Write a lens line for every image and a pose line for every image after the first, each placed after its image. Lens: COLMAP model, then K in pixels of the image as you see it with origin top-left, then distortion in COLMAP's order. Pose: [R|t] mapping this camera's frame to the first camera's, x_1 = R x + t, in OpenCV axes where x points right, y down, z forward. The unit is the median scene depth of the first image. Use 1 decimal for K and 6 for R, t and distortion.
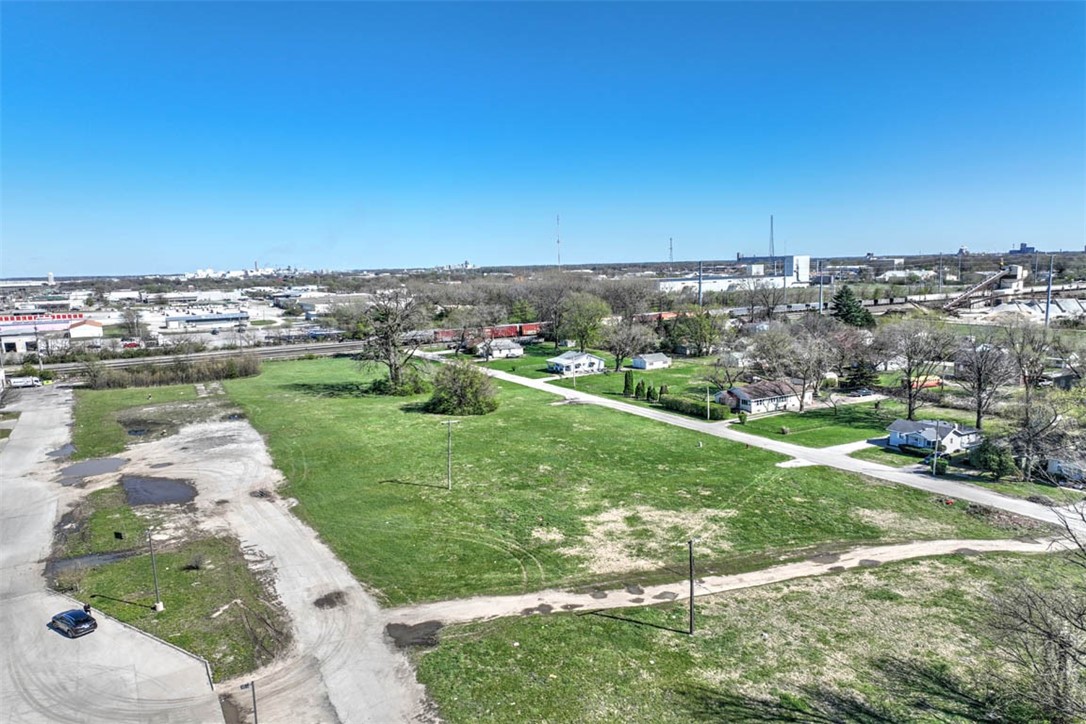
lens RADIAL K [[769.1, 0, 543.0], [0, 769.1, 362.0], [0, 0, 1]] dist [0.000096, 0.020129]
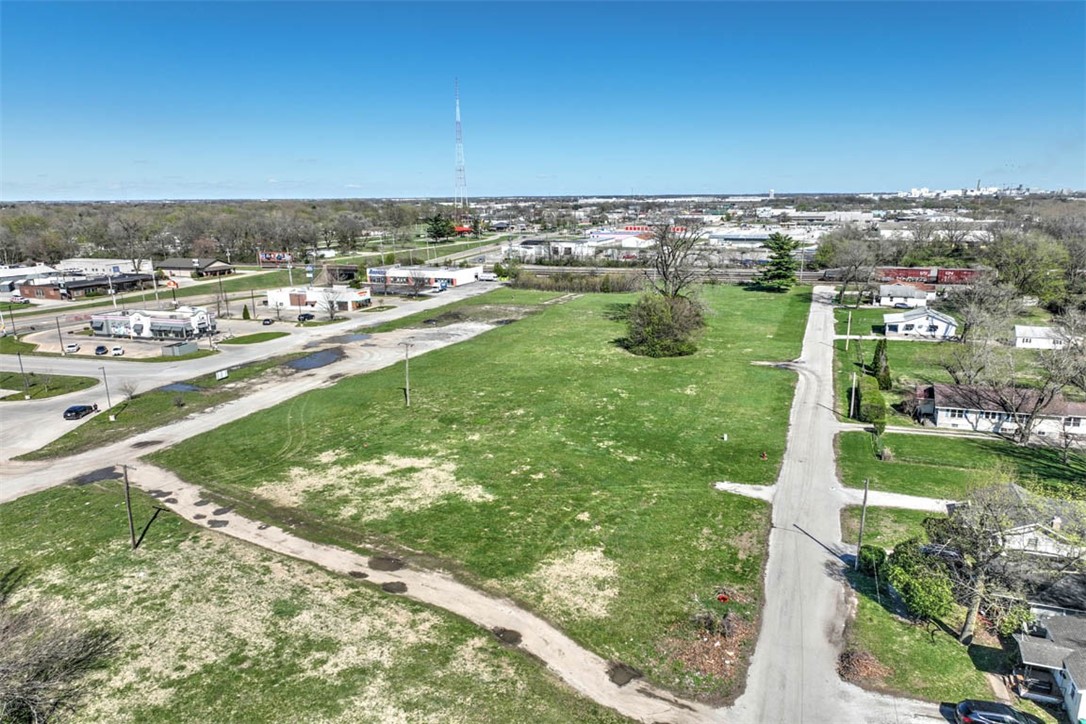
lens RADIAL K [[769.1, 0, 543.0], [0, 769.1, 362.0], [0, 0, 1]] dist [0.000096, 0.020129]
pose [[0.633187, 0.182737, -0.752118, 1.031320], [-0.104221, 0.983010, 0.151094, -0.100623], [0.766950, -0.017284, 0.641474, 0.583777]]
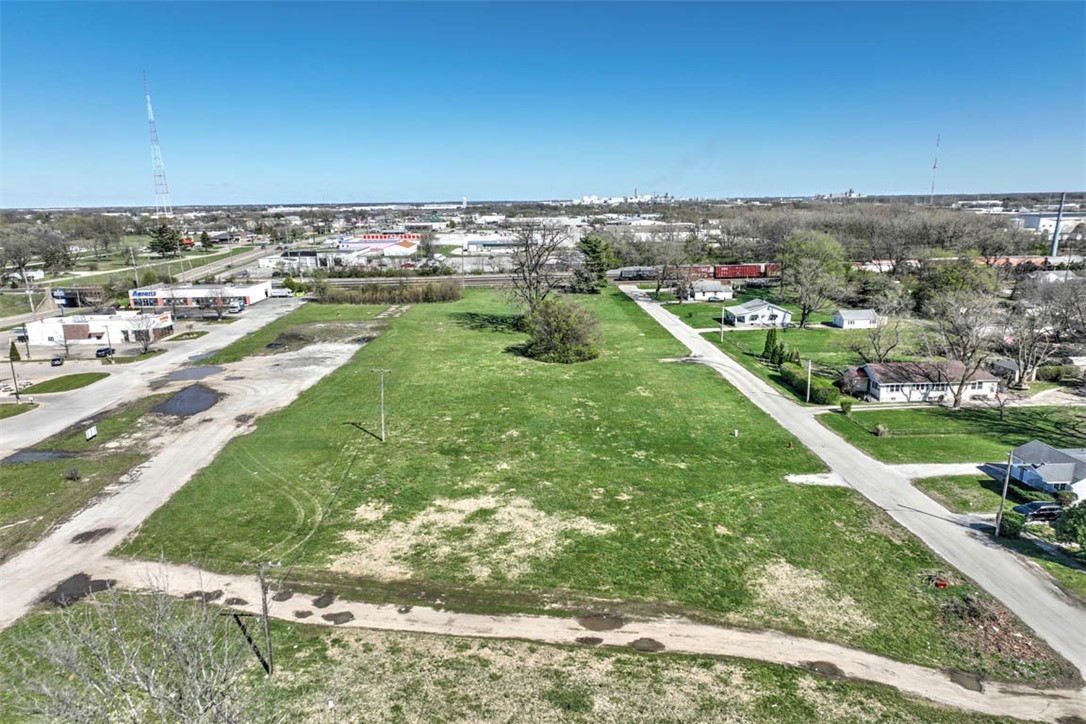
lens RADIAL K [[769.1, 0, 543.0], [0, 769.1, 362.0], [0, 0, 1]] dist [0.000096, 0.020129]
pose [[0.883461, 0.108666, -0.455729, 0.601566], [-0.066636, 0.991985, 0.107355, -0.057042], [0.463742, -0.064476, 0.883621, 0.346319]]
